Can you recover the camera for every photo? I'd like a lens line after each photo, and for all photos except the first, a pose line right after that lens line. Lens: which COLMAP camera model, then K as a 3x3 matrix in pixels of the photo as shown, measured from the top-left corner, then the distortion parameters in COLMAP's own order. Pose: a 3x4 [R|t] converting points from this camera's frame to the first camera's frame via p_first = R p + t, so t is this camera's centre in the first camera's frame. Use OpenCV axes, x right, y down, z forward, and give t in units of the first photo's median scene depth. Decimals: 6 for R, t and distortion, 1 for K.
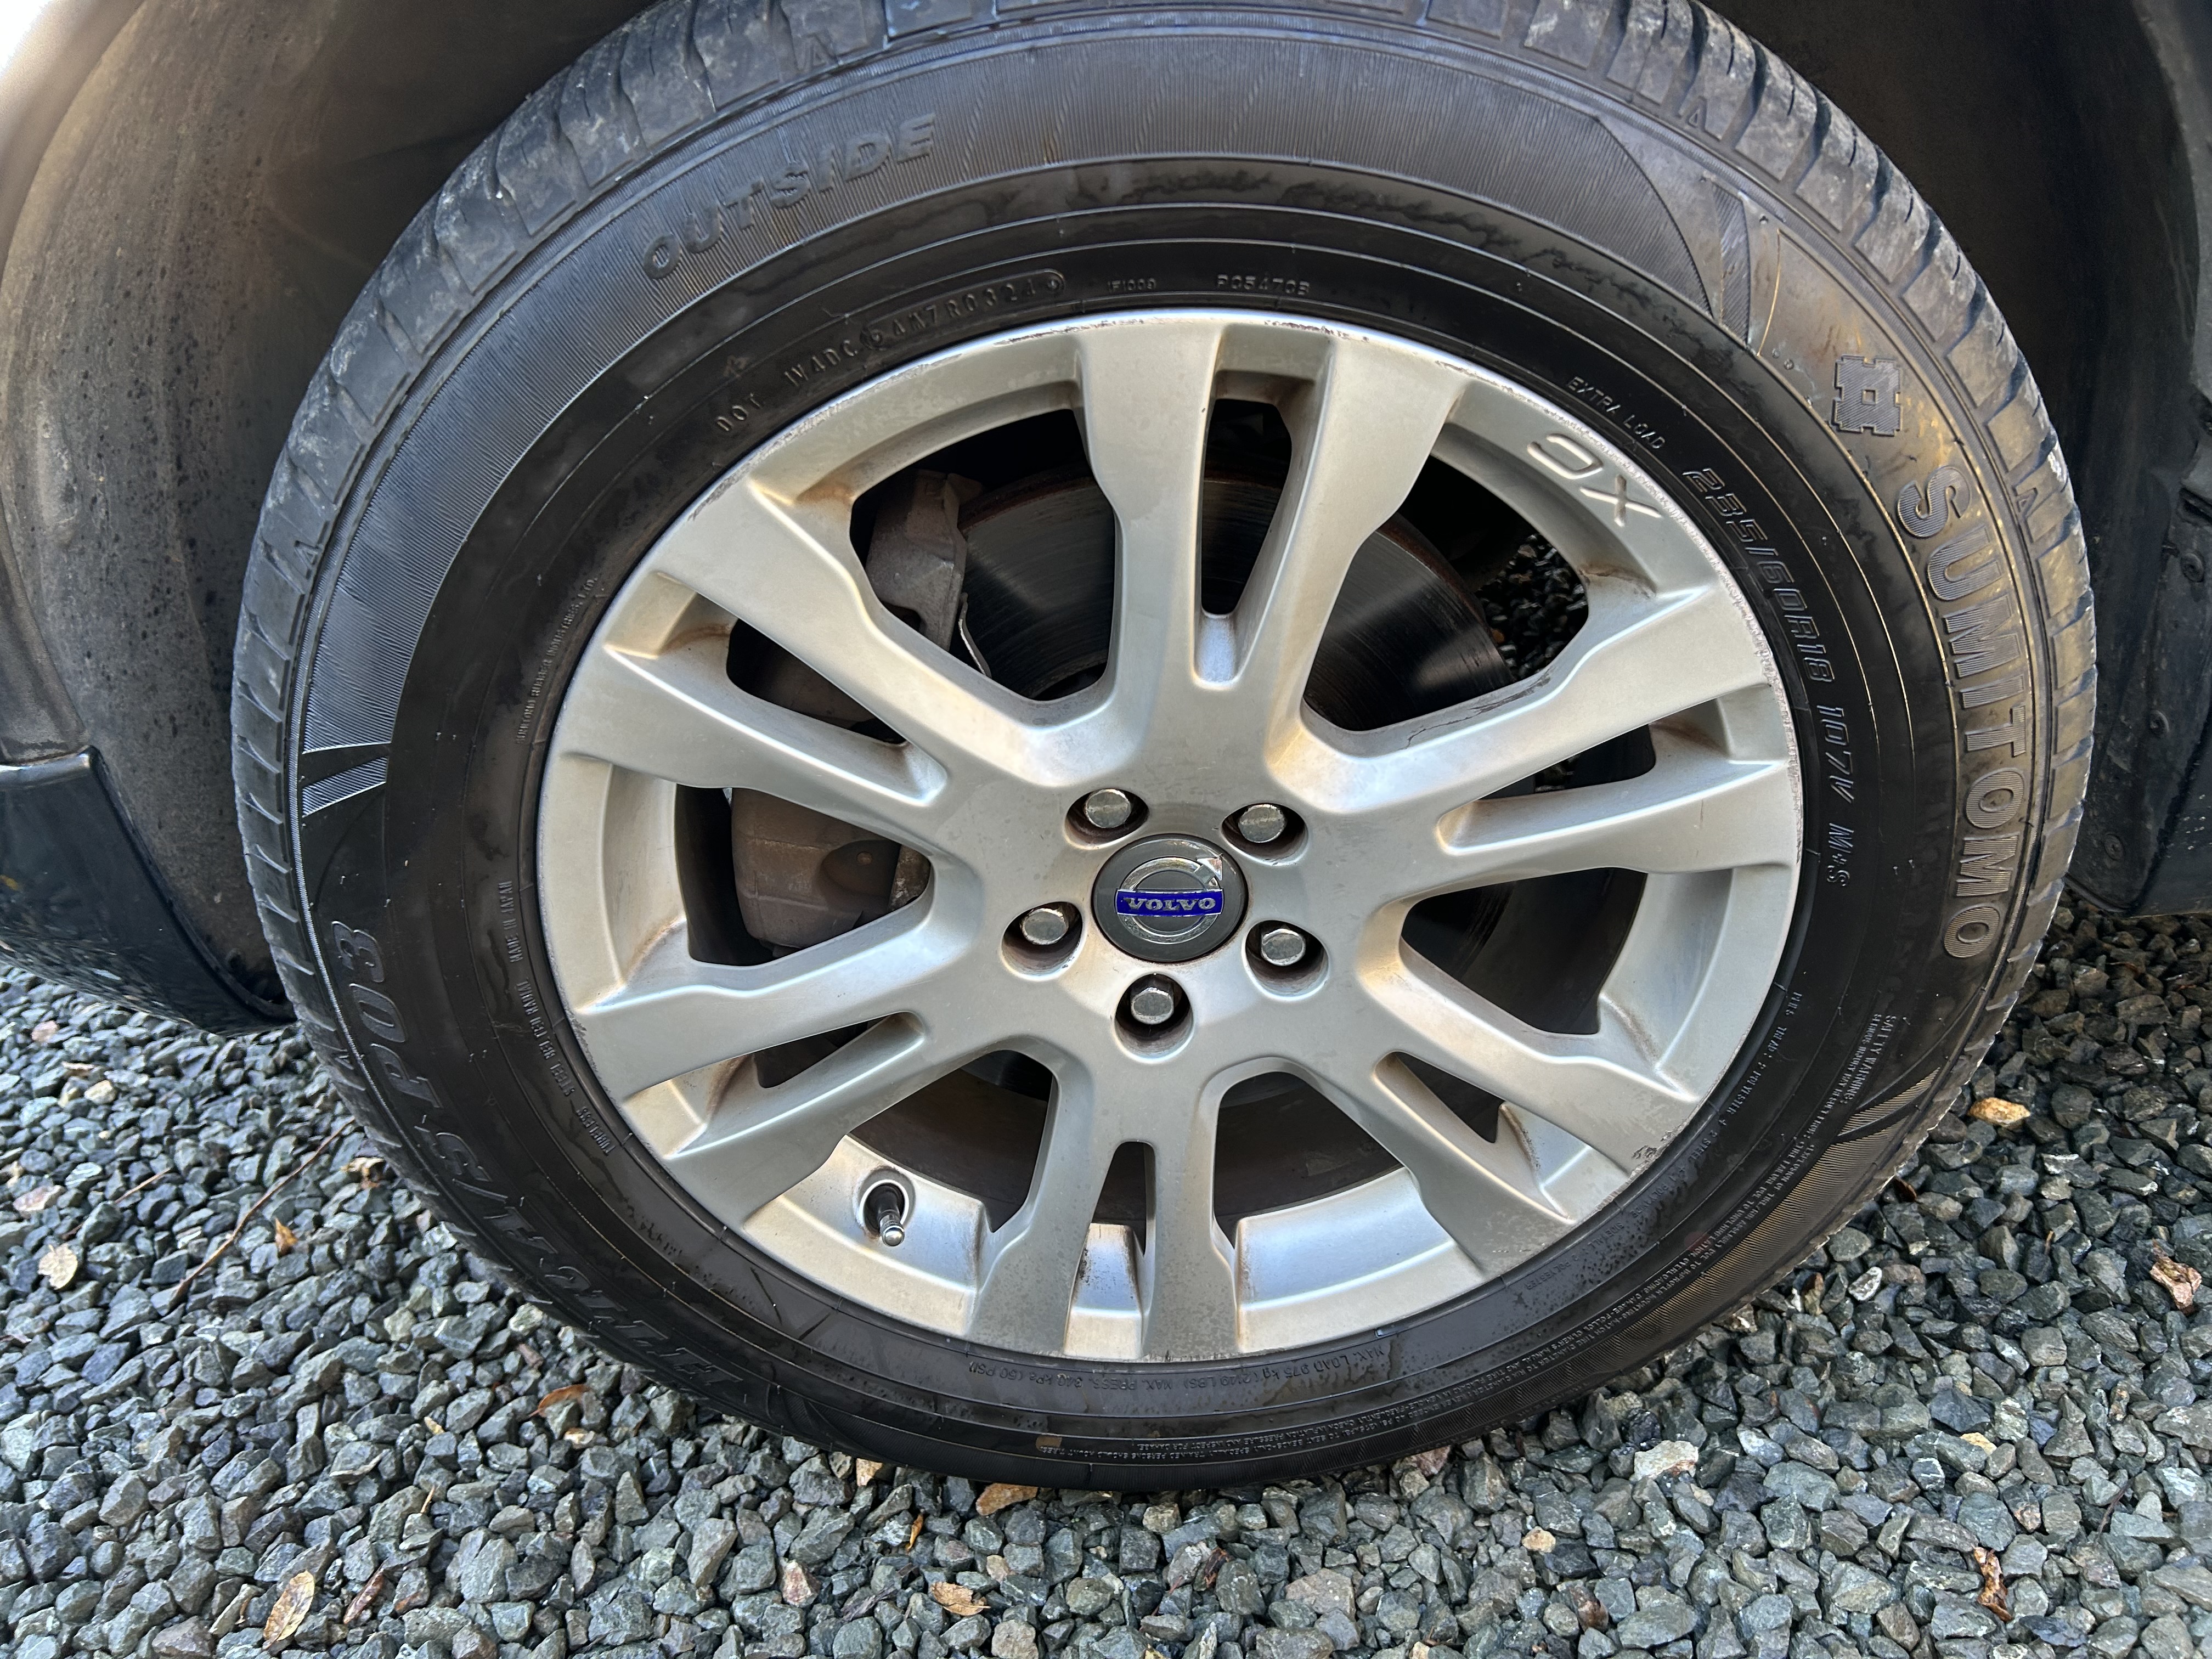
lens RADIAL K [[1658.1, 0, 1106.0], [0, 1658.1, 829.5], [0, 0, 1]] dist [0.039006, -0.054385]
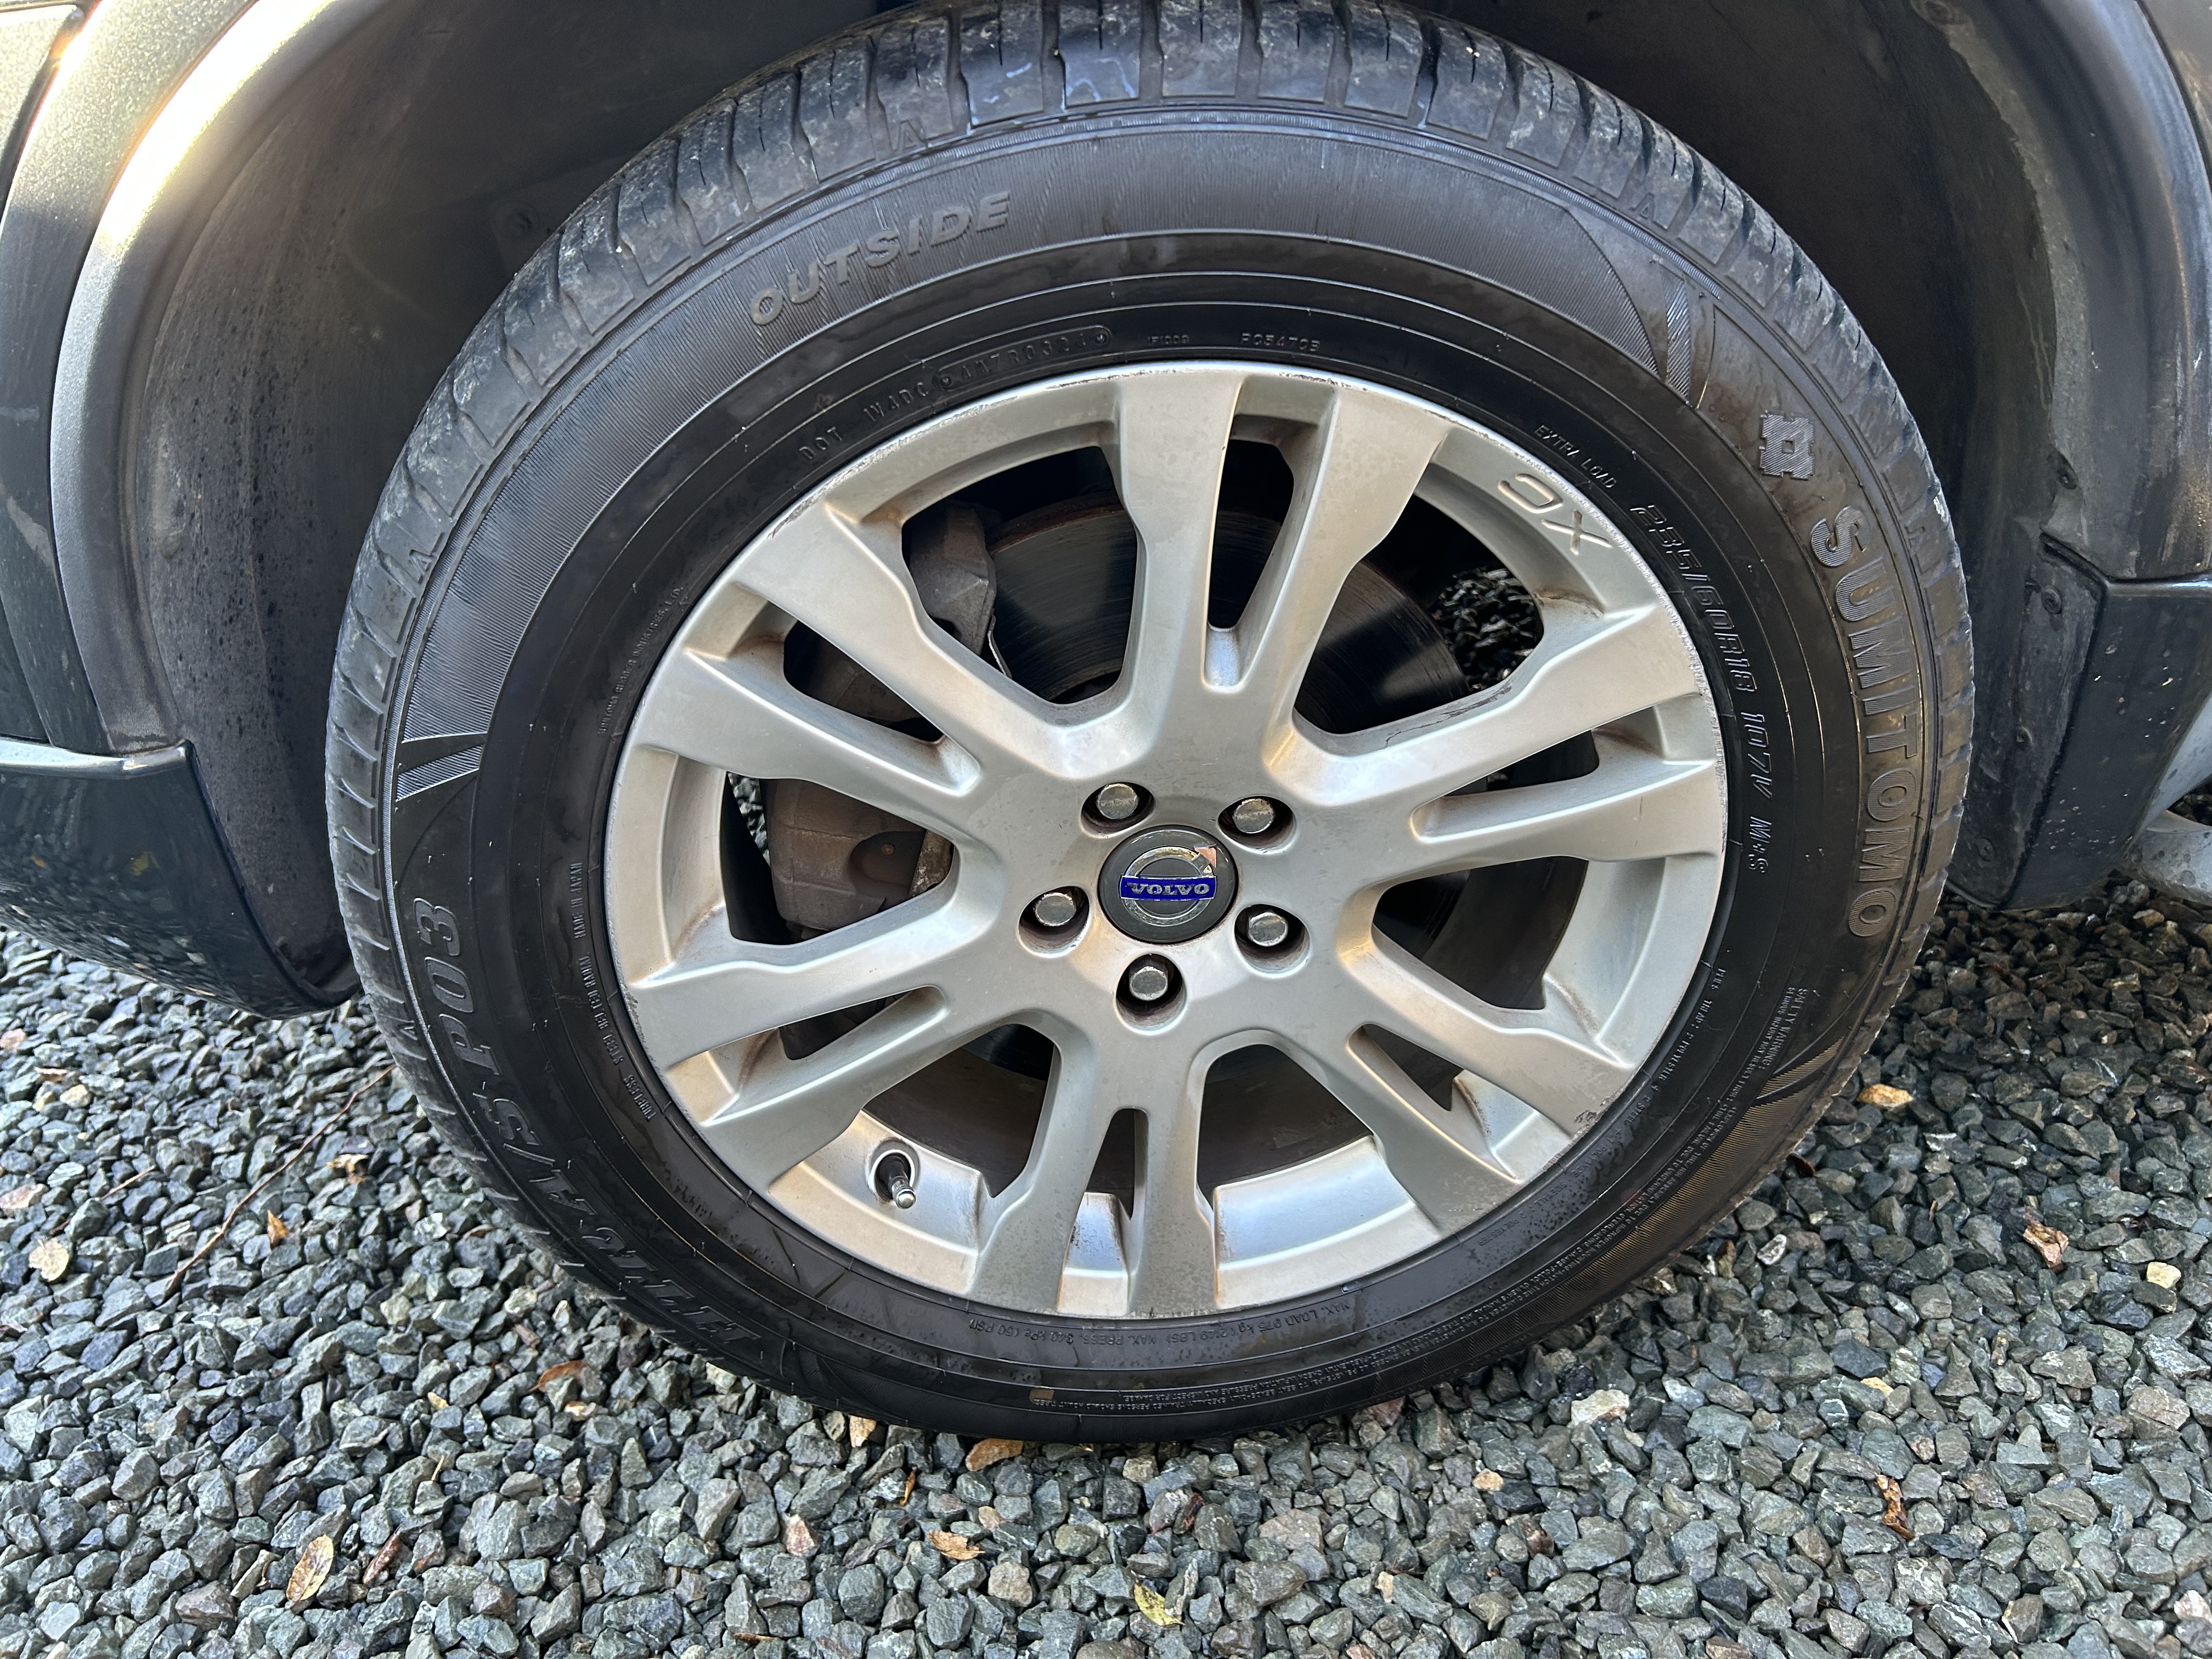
lens RADIAL K [[1672.8, 0, 1066.4], [0, 1672.8, 816.2], [0, 0, 1]] dist [0.029912, -0.038845]
pose [[0.998471, 0.006178, 0.054931, -0.077368], [-0.004081, 0.999262, -0.038203, 0.032862], [-0.055127, 0.037920, 0.997759, -0.098207]]
